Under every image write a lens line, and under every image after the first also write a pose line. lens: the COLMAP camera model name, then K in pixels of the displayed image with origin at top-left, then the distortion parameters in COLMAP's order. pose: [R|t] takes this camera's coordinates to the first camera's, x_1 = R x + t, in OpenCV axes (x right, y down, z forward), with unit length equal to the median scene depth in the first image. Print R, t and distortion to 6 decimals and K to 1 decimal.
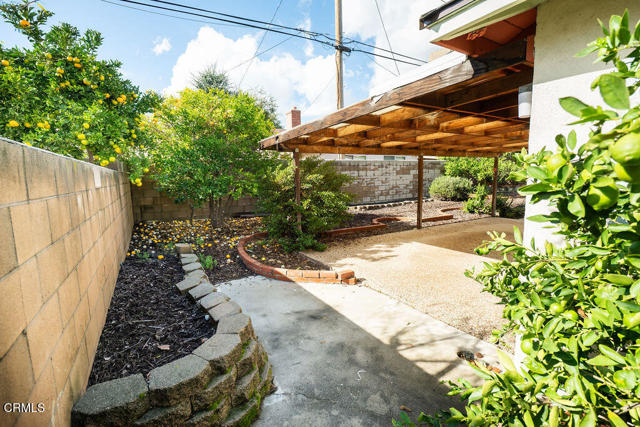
lens RADIAL K [[296.1, 0, 320.3], [0, 296.1, 215.6], [0, 0, 1]] dist [-0.014340, -0.000550]
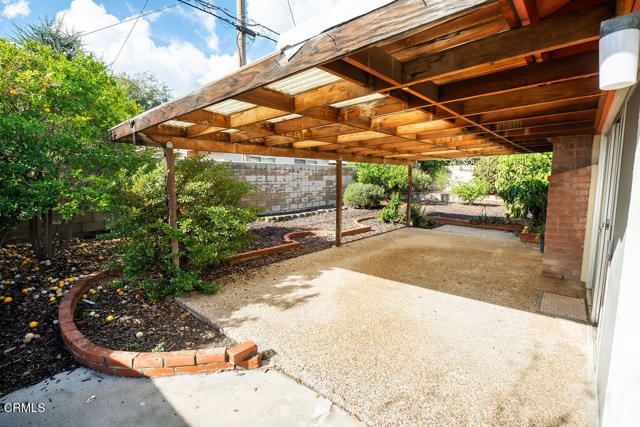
lens RADIAL K [[296.1, 0, 322.7], [0, 296.1, 214.4], [0, 0, 1]] dist [-0.014340, -0.000550]
pose [[0.952570, -0.013021, 0.304041, 0.043509], [0.016785, 0.999811, -0.009769, -0.051190], [-0.303857, 0.014409, 0.952609, 0.260981]]
